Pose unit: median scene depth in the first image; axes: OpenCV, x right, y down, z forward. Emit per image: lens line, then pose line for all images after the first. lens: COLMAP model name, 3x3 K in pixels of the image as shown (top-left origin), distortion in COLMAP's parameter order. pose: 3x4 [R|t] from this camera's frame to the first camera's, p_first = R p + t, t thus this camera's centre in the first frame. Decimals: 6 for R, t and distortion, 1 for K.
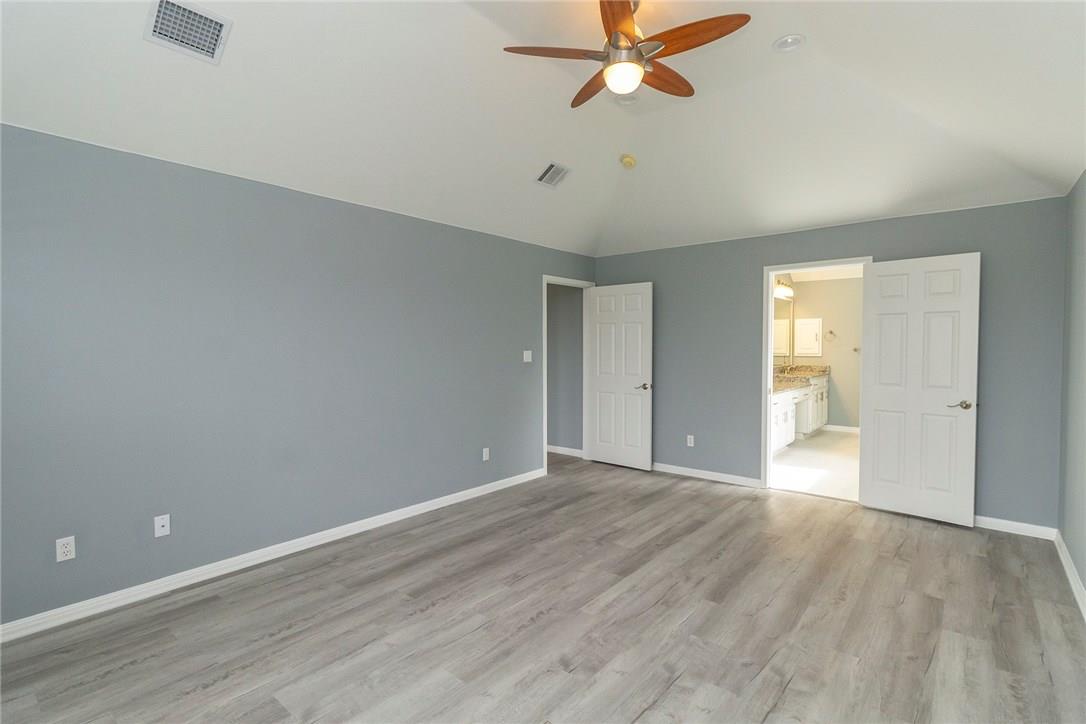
lens RADIAL K [[507.2, 0, 558.4], [0, 507.2, 358.6], [0, 0, 1]] dist [0.011296, 0.000788]
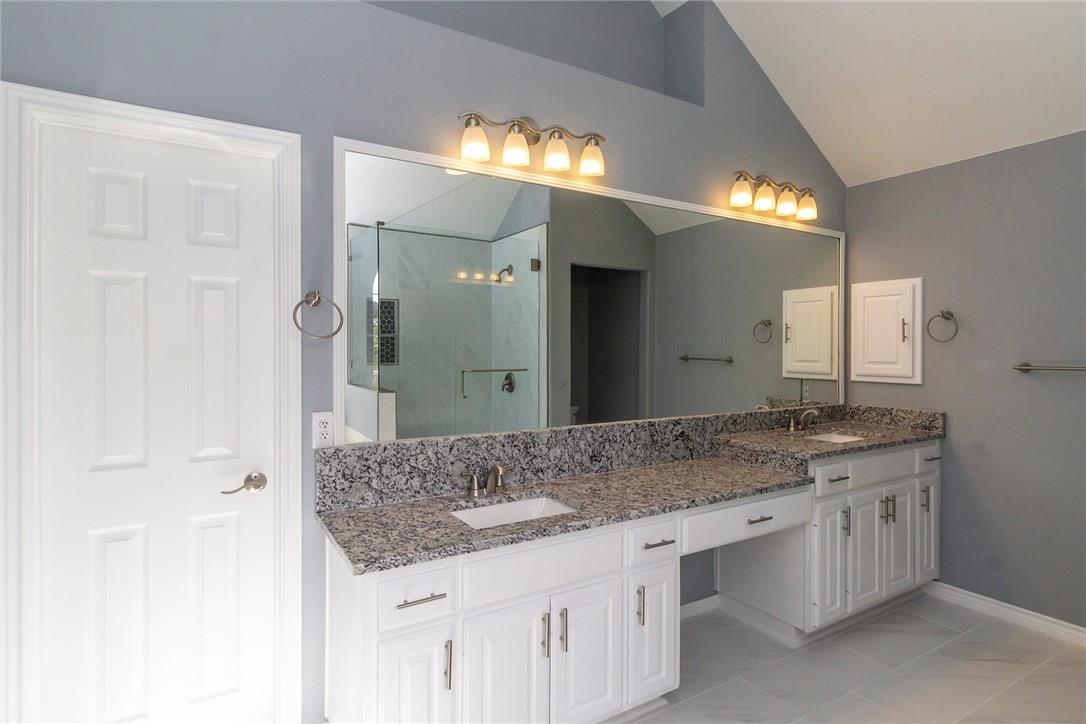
lens RADIAL K [[567.2, 0, 543.9], [0, 567.2, 355.1], [0, 0, 1]] dist [0.001620, 0.000244]
pose [[0.944441, 0.004730, -0.328647, 0.400499], [-0.009918, 0.999851, -0.014110, -0.016869], [0.328532, 0.016586, 0.944347, 0.541323]]
